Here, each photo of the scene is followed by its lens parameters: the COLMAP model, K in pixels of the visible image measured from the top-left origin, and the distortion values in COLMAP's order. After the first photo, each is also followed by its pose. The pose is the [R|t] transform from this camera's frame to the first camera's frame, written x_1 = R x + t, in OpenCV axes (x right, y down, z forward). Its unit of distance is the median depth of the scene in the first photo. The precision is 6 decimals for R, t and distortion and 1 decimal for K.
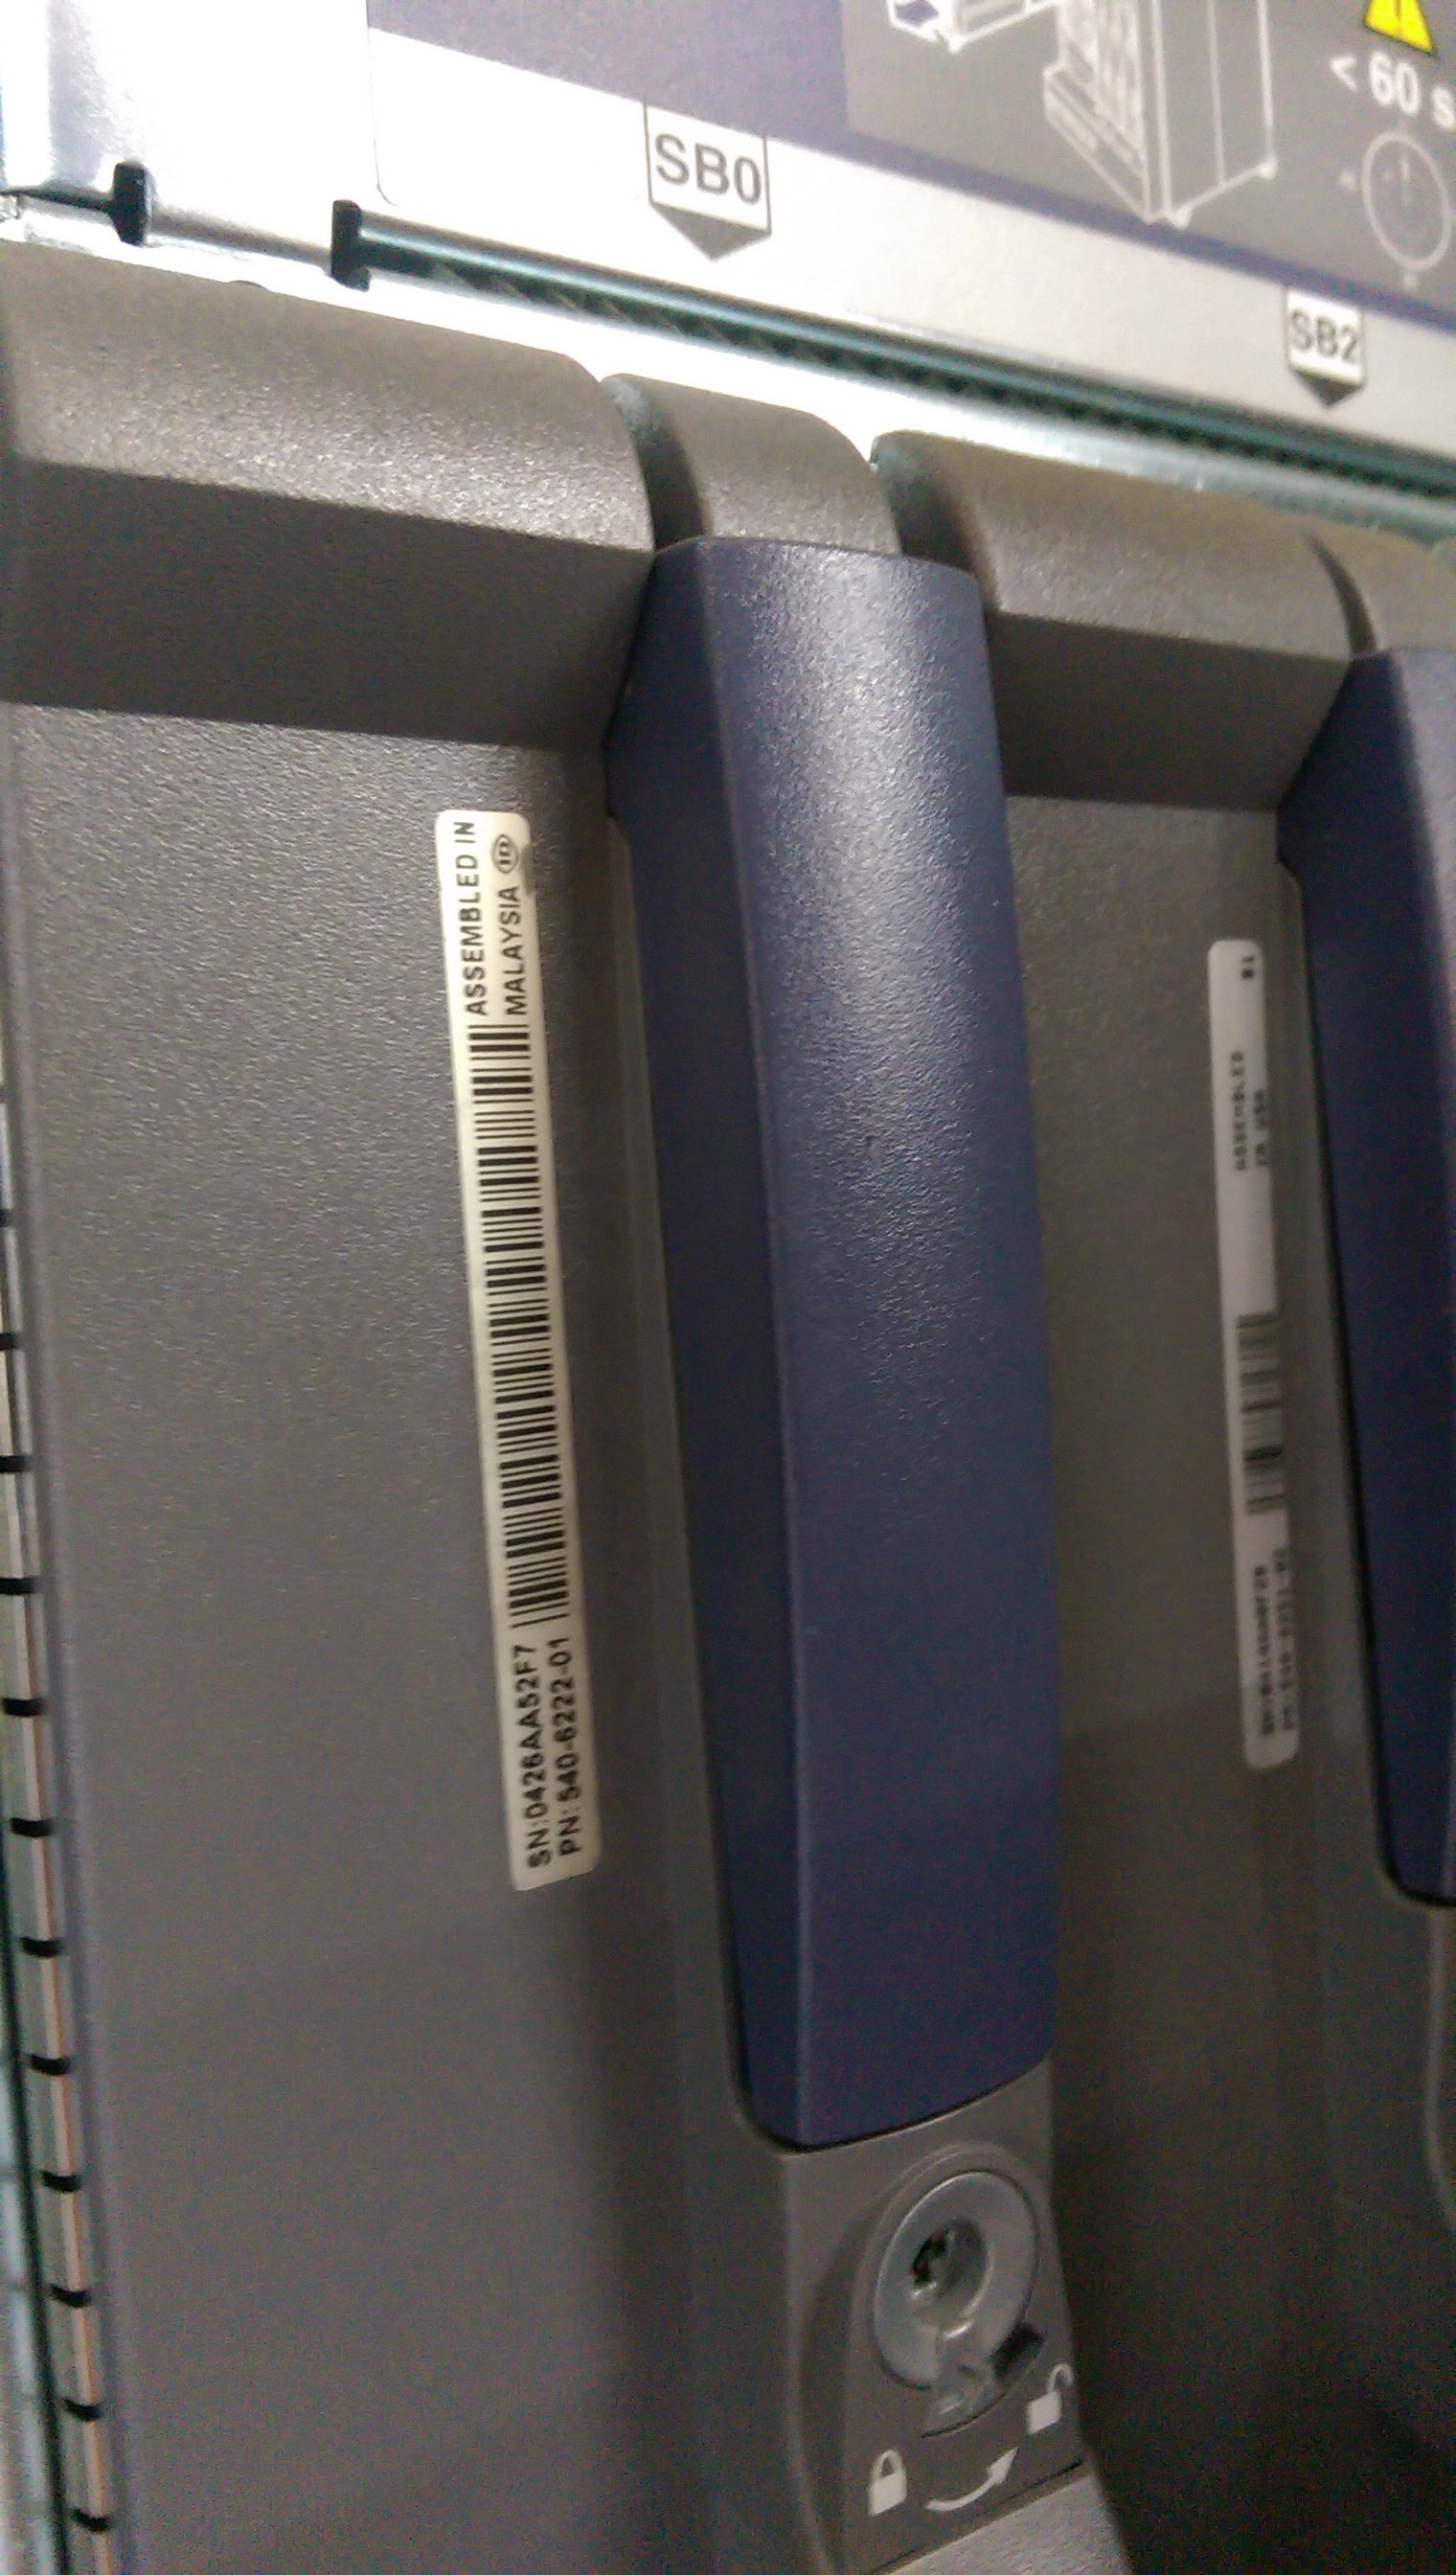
lens RADIAL K [[1850.9, 0, 728.0], [0, 1850.9, 1287.5], [0, 0, 1]] dist [0.127247, -0.180380]
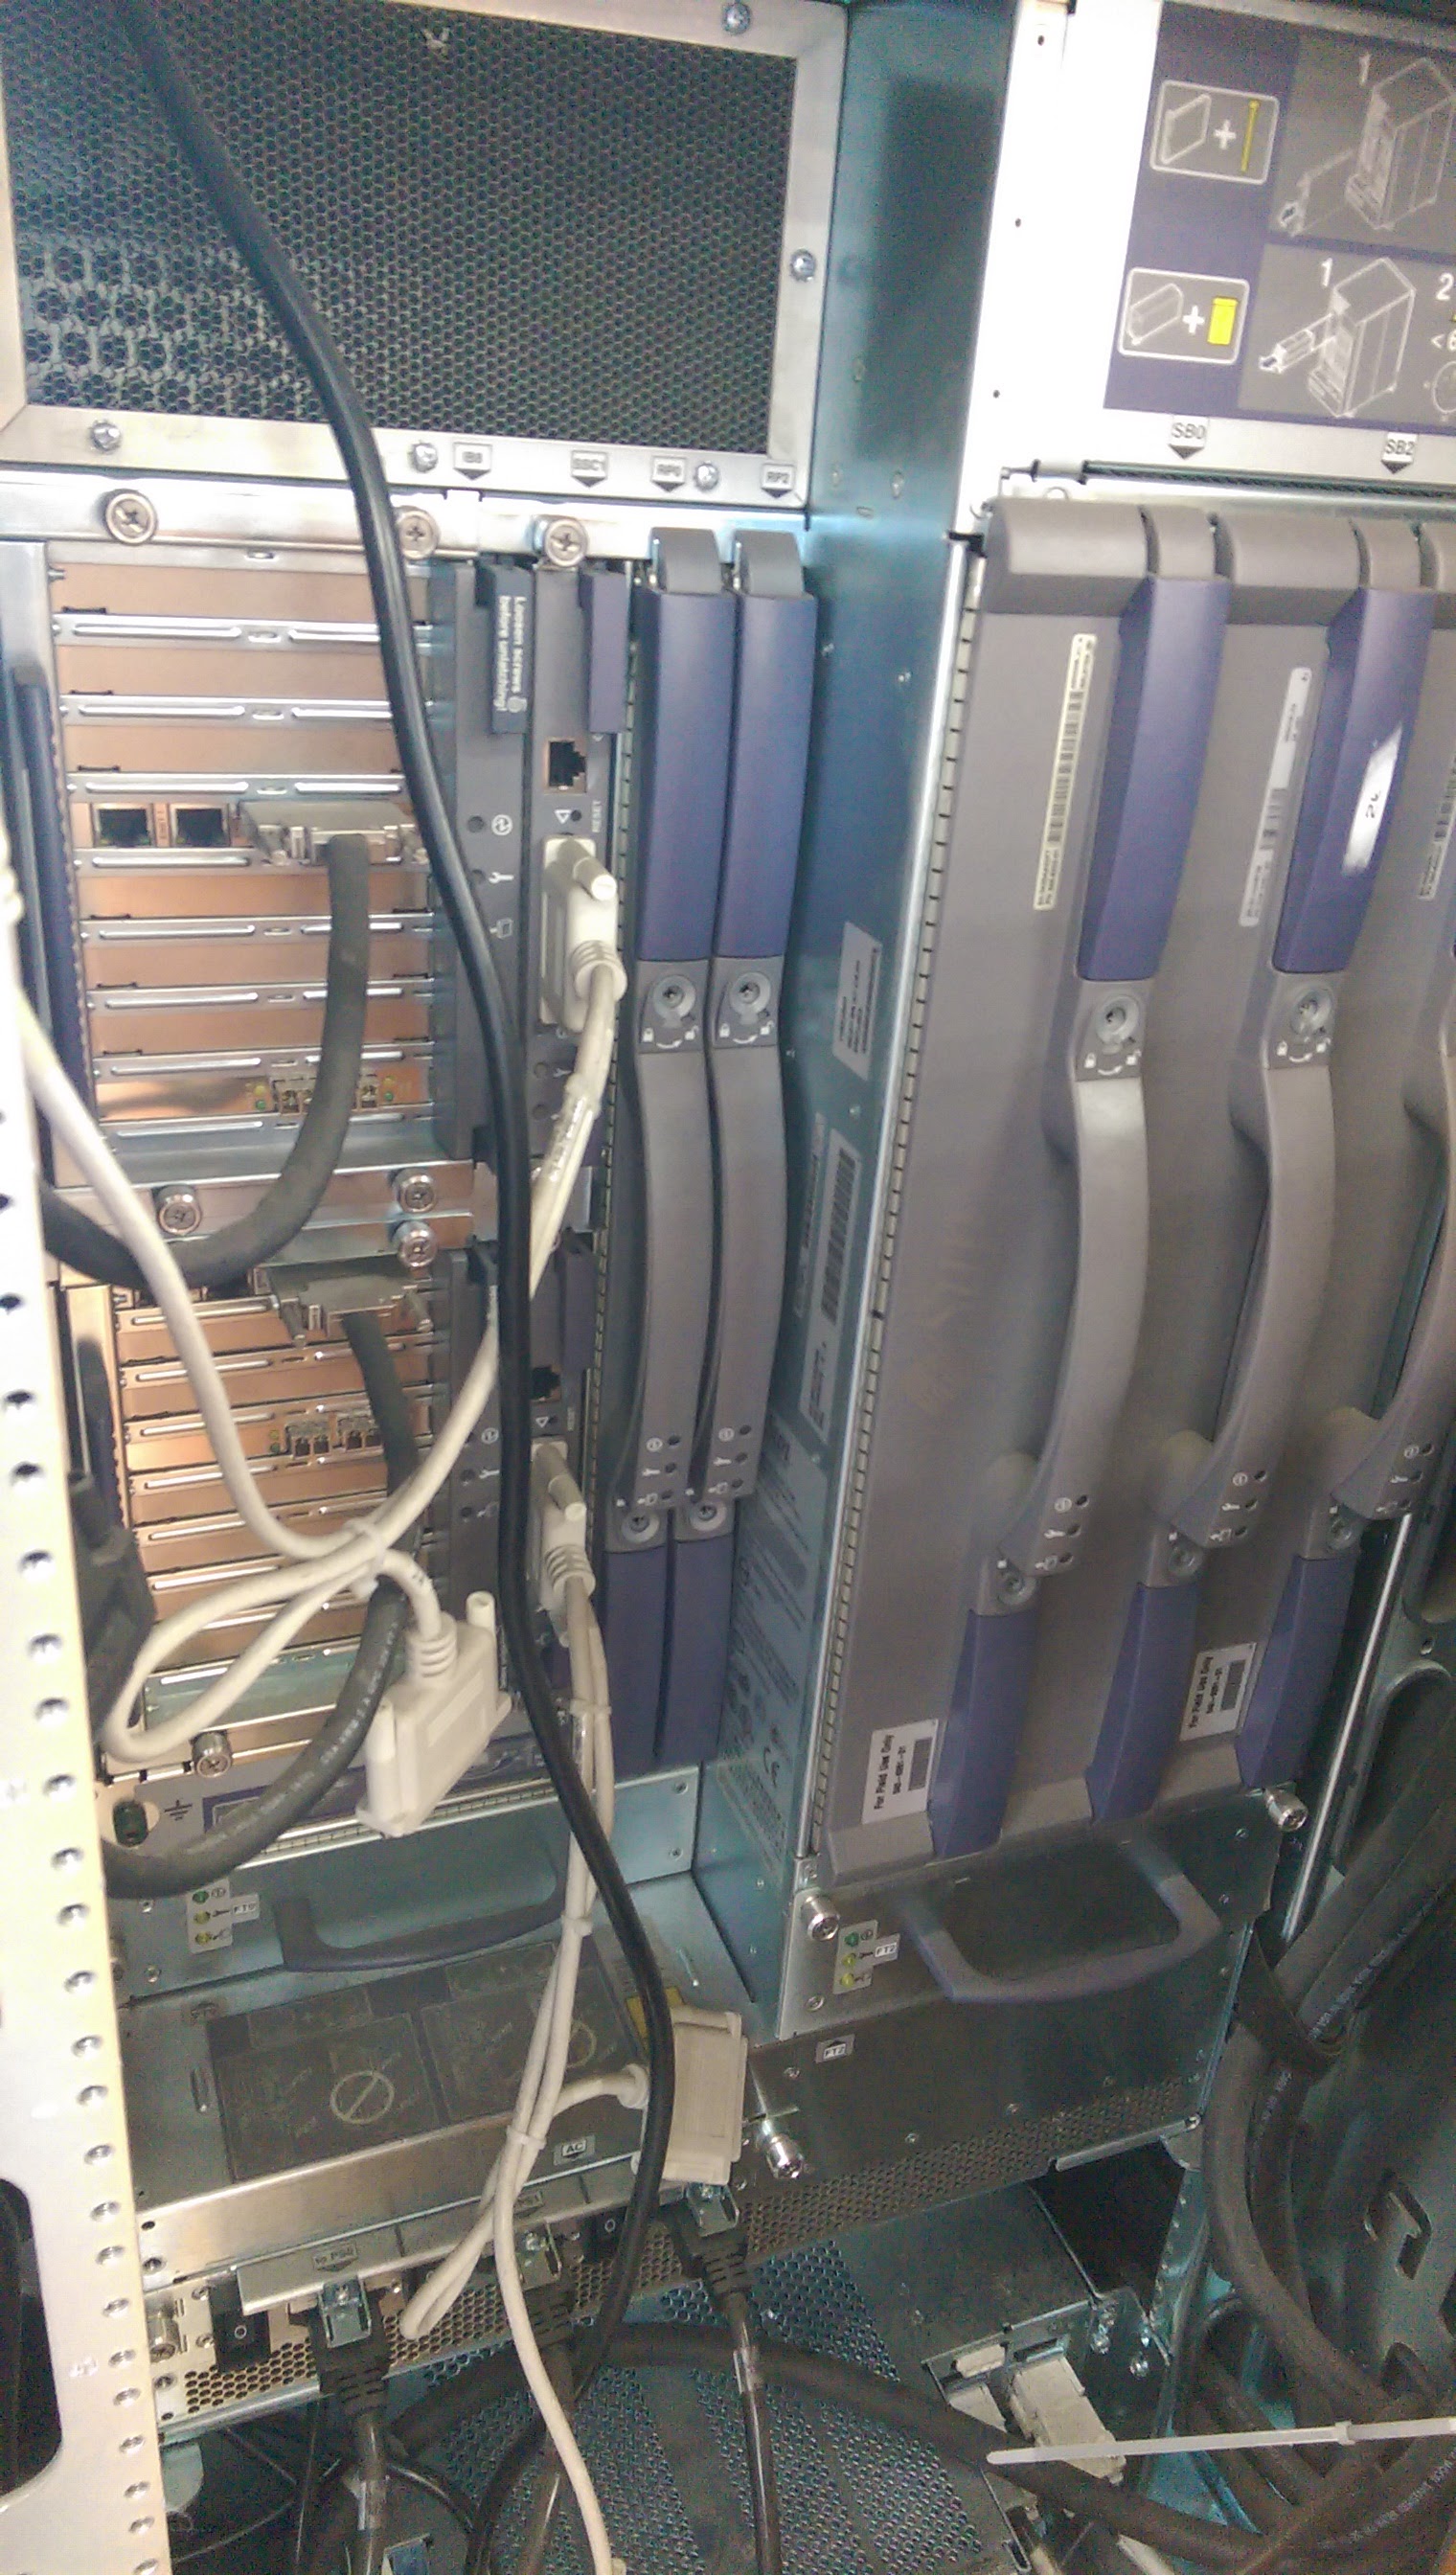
lens RADIAL K [[1850.9, 0, 728.0], [0, 1850.9, 1287.5], [0, 0, 1]] dist [0.127247, -0.180380]
pose [[0.972072, 0.204842, -0.114528, -0.123455], [-0.144518, 0.906984, 0.395593, -0.444309], [0.184909, -0.367994, 0.911257, -3.122660]]
